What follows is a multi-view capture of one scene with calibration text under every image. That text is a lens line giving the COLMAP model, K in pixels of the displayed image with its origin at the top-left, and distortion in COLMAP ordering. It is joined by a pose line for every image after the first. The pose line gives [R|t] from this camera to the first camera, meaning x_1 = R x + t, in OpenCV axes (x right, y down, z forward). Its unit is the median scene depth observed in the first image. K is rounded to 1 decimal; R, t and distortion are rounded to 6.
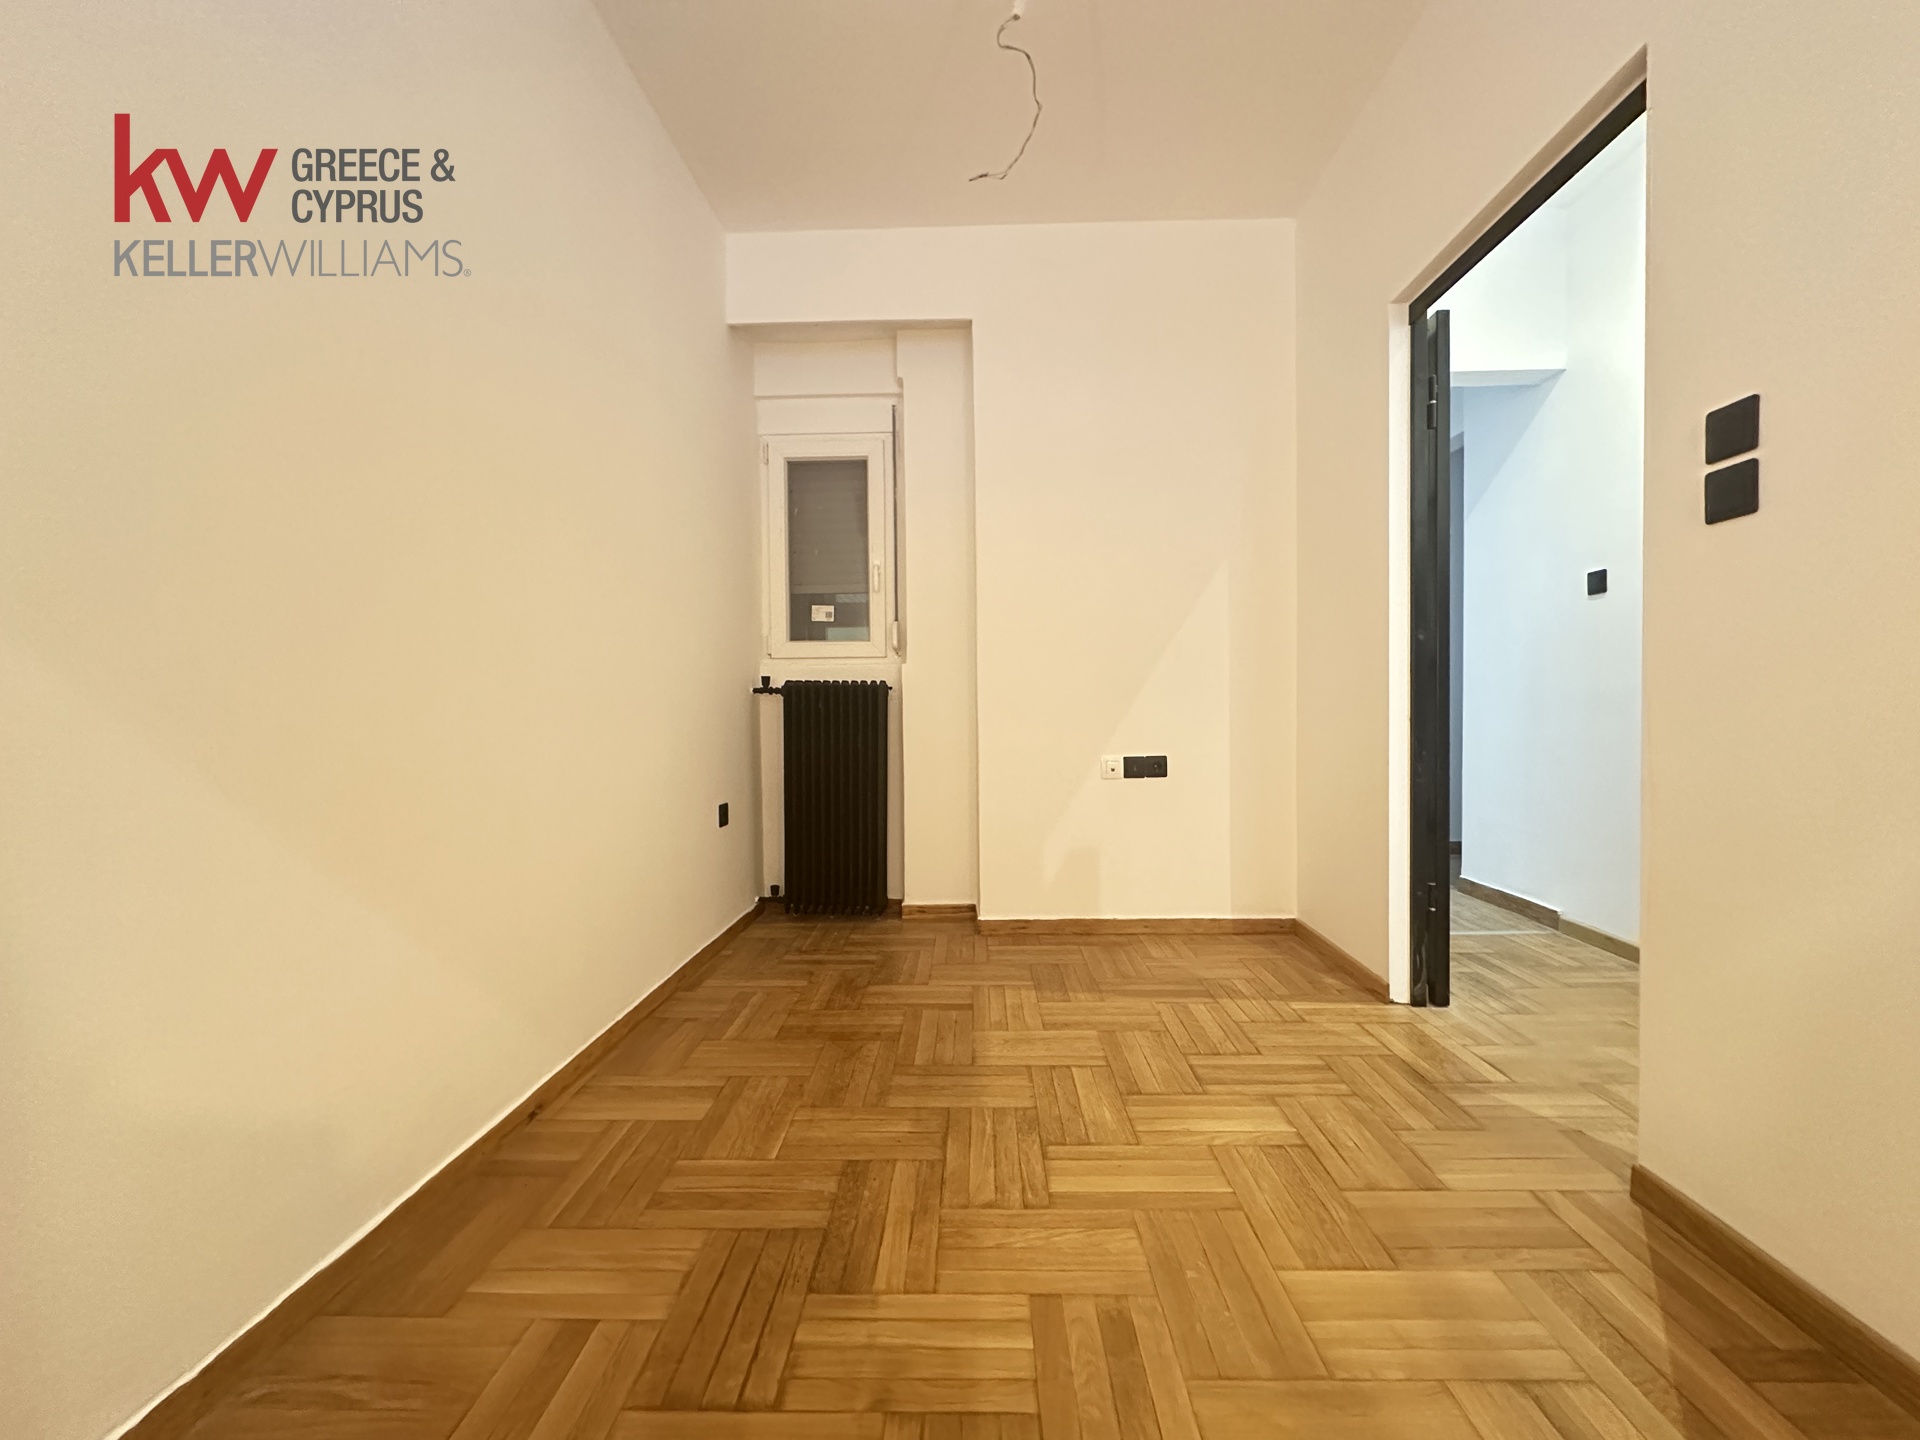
lens RADIAL K [[764.2, 0, 960.0], [0, 764.2, 720.0], [0, 0, 1]] dist [0.003551, 0.000149]
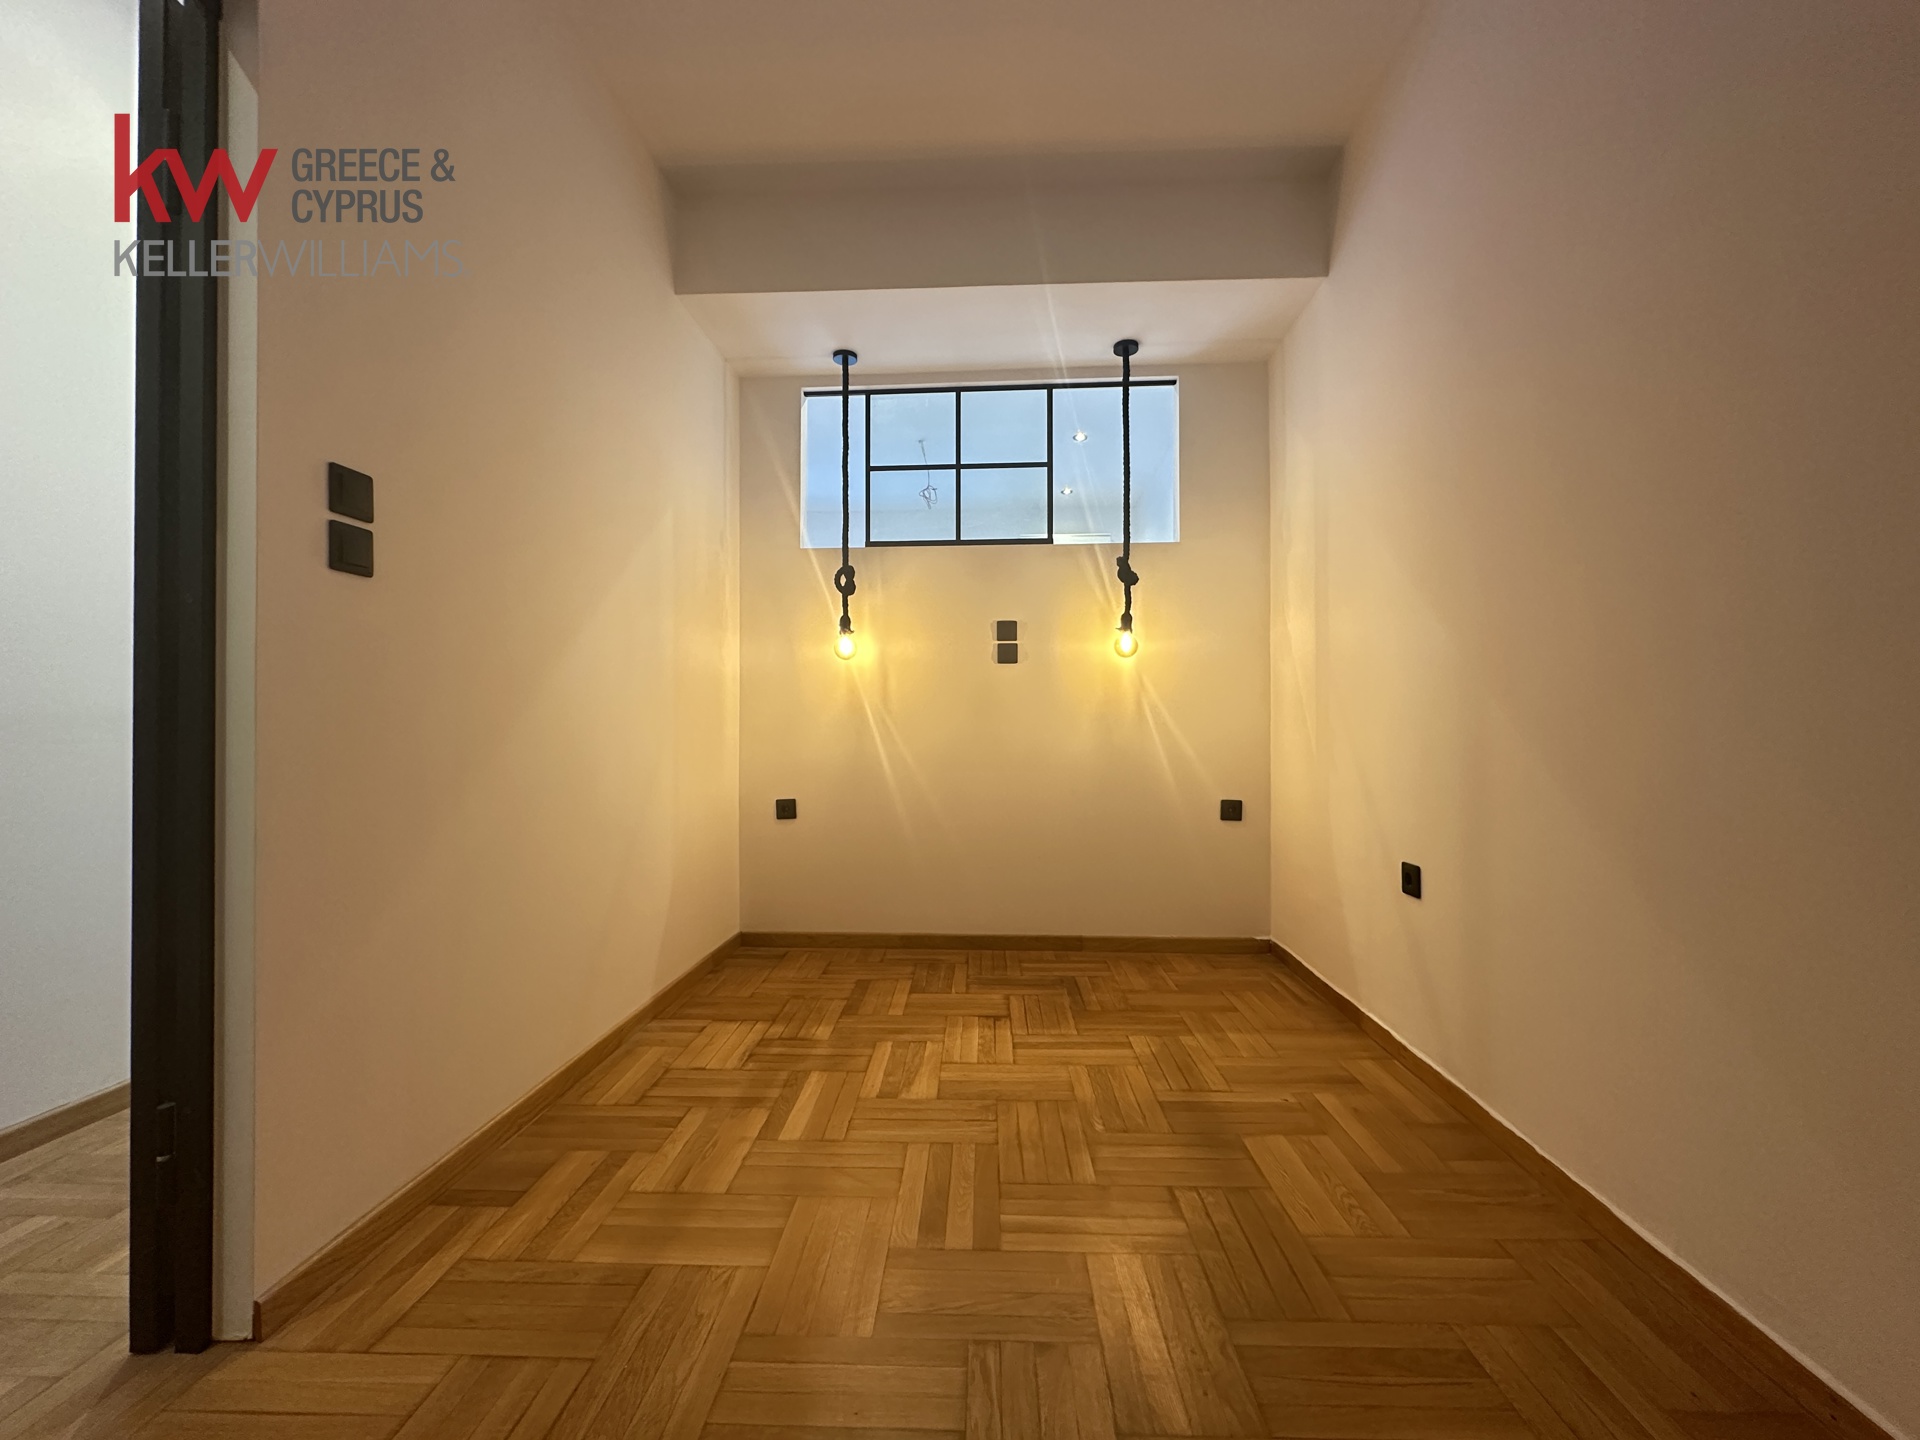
lens RADIAL K [[764.2, 0, 960.0], [0, 764.2, 720.0], [0, 0, 1]] dist [0.003551, 0.000149]
pose [[-0.999810, 0.015470, 0.011891, 0.065709], [0.015602, 0.999817, 0.011040, -0.027289], [-0.011718, 0.011224, -0.999868, 1.121031]]
